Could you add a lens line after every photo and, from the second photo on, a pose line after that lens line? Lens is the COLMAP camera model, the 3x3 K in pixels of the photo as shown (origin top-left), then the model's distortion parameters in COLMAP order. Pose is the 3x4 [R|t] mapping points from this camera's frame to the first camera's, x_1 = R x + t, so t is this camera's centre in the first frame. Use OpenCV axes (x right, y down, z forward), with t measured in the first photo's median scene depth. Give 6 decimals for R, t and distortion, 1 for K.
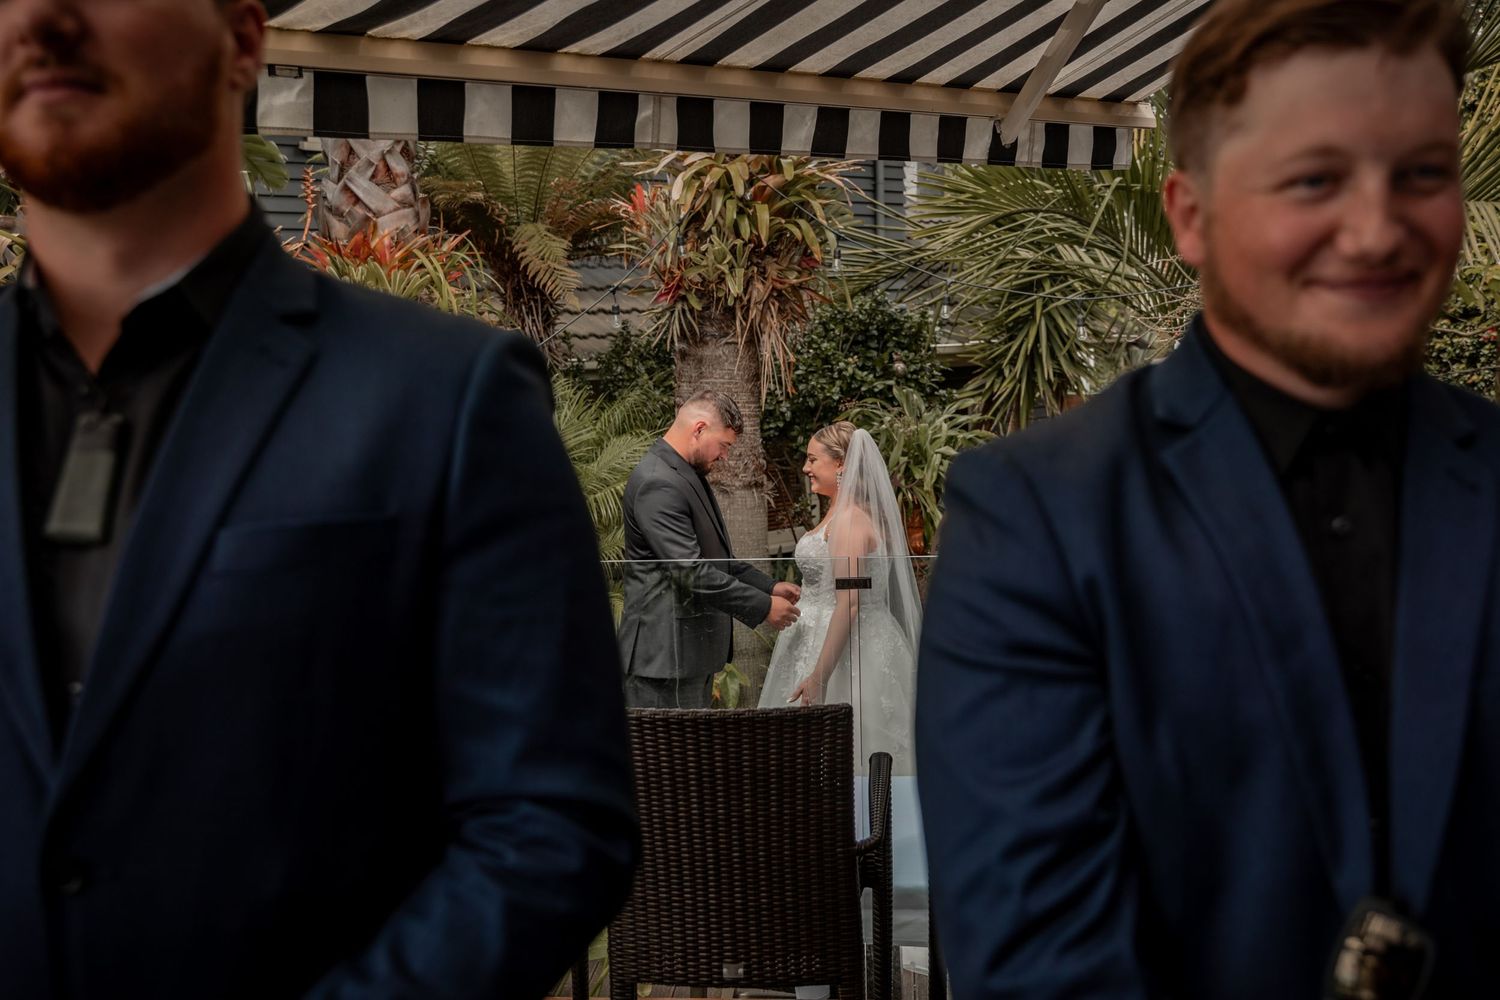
lens RADIAL K [[1596.1, 0, 750.0], [0, 1596.1, 500.0], [0, 0, 1]] dist [-0.006654, -0.001066]
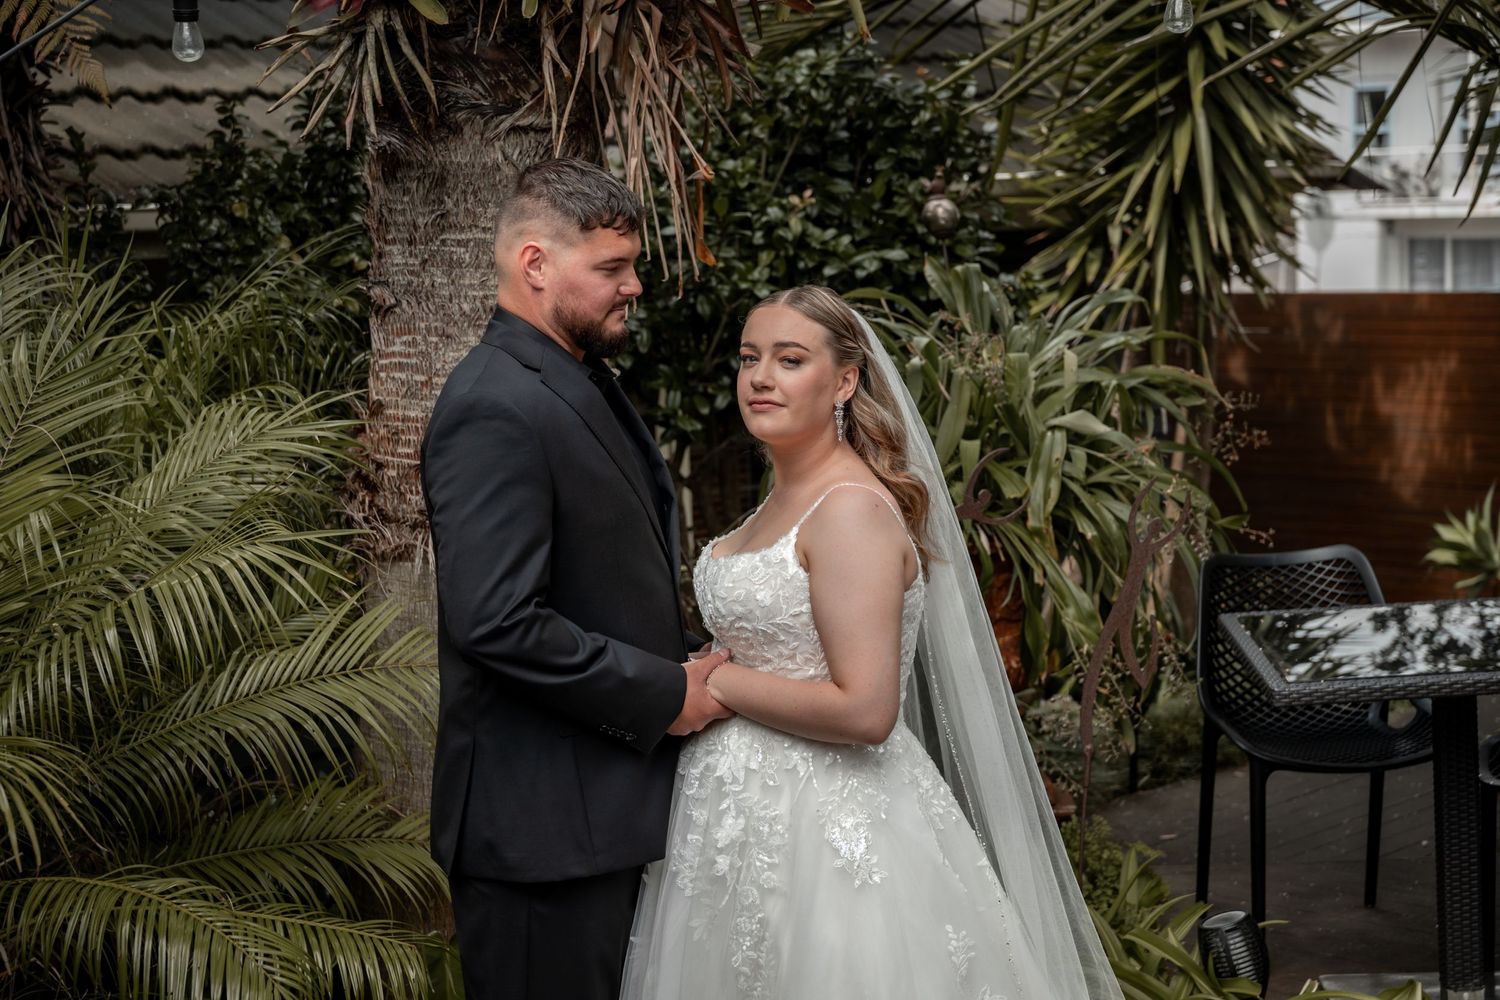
lens RADIAL K [[3185.6, 0, 750.0], [0, 3185.6, 500.0], [0, 0, 1]] dist [0.027495, -0.094538]
pose [[0.996739, -0.019772, 0.078234, -0.014617], [0.020205, 0.999785, -0.004746, -0.009364], [-0.078123, 0.006312, 0.996924, 0.223344]]
